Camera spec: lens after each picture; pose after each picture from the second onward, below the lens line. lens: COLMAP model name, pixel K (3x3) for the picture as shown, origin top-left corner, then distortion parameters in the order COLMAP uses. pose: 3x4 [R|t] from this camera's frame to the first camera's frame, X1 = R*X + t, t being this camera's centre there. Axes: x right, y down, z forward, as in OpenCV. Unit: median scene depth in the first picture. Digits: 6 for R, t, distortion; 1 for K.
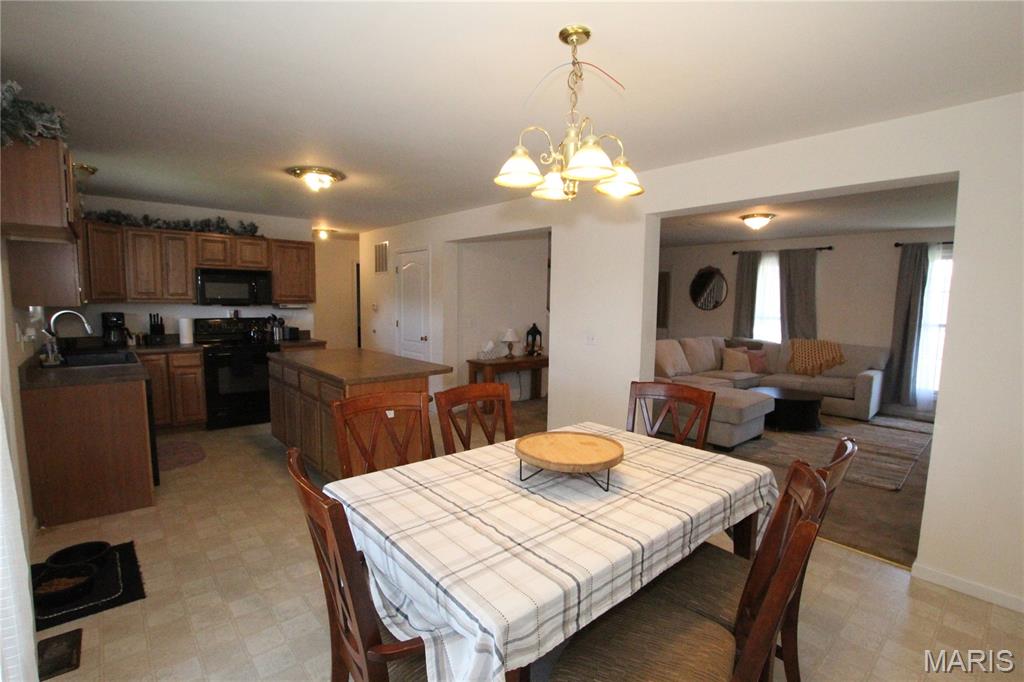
lens RADIAL K [[470.9, 0, 506.4], [0, 470.9, 346.2], [0, 0, 1]] dist [-0.035014, 0.000627]
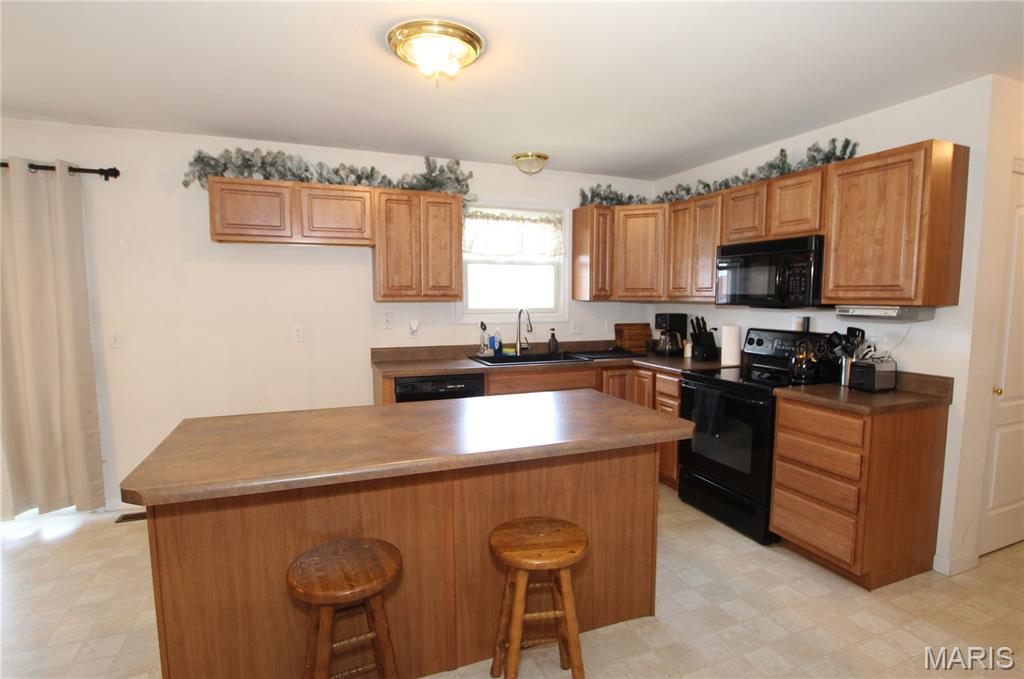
lens RADIAL K [[516.5, 0, 524.2], [0, 516.5, 345.5], [0, 0, 1]] dist [-0.033064, 0.000883]
pose [[-0.307808, 0.073494, -0.948606, 0.082110], [-0.096932, 0.989402, 0.108108, -0.081837], [0.946498, 0.125227, -0.297422, 0.924185]]
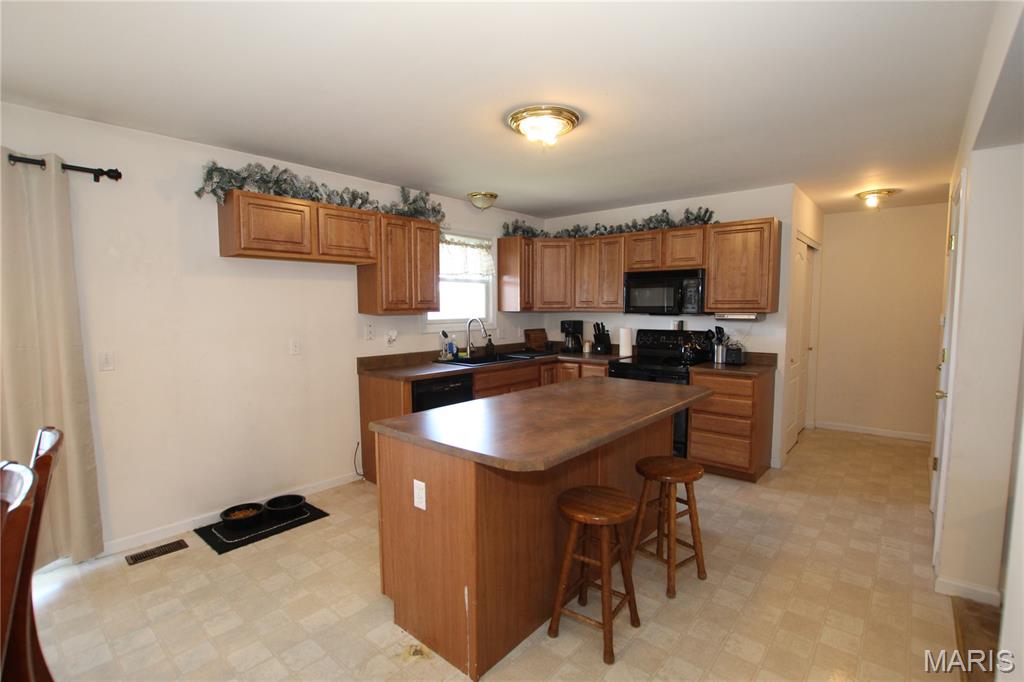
lens RADIAL K [[470.9, 0, 506.4], [0, 470.9, 346.2], [0, 0, 1]] dist [-0.035014, 0.000627]
pose [[0.139663, 0.065931, -0.988002, 0.198969], [-0.086620, 0.994769, 0.054138, -0.054186], [0.986403, 0.078020, 0.144644, 0.619900]]
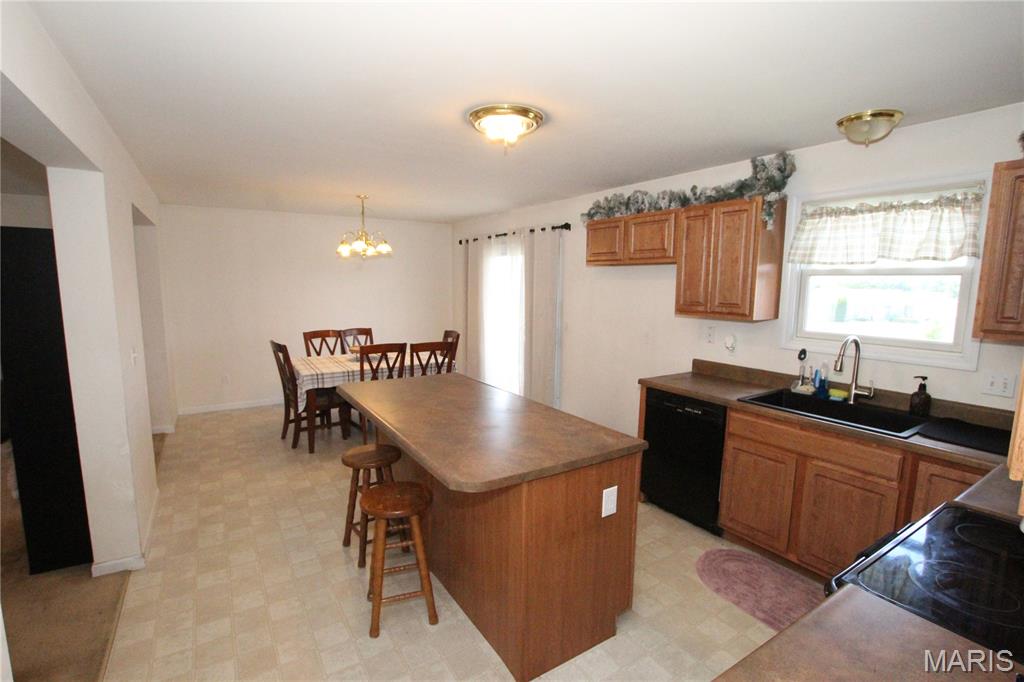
lens RADIAL K [[470.9, 0, 506.4], [0, 470.9, 346.2], [0, 0, 1]] dist [-0.035014, 0.000627]
pose [[-0.989436, -0.041539, 0.138893, -0.364336], [-0.008158, 0.972506, 0.232734, -0.156251], [-0.144742, 0.229142, -0.962571, 1.212956]]
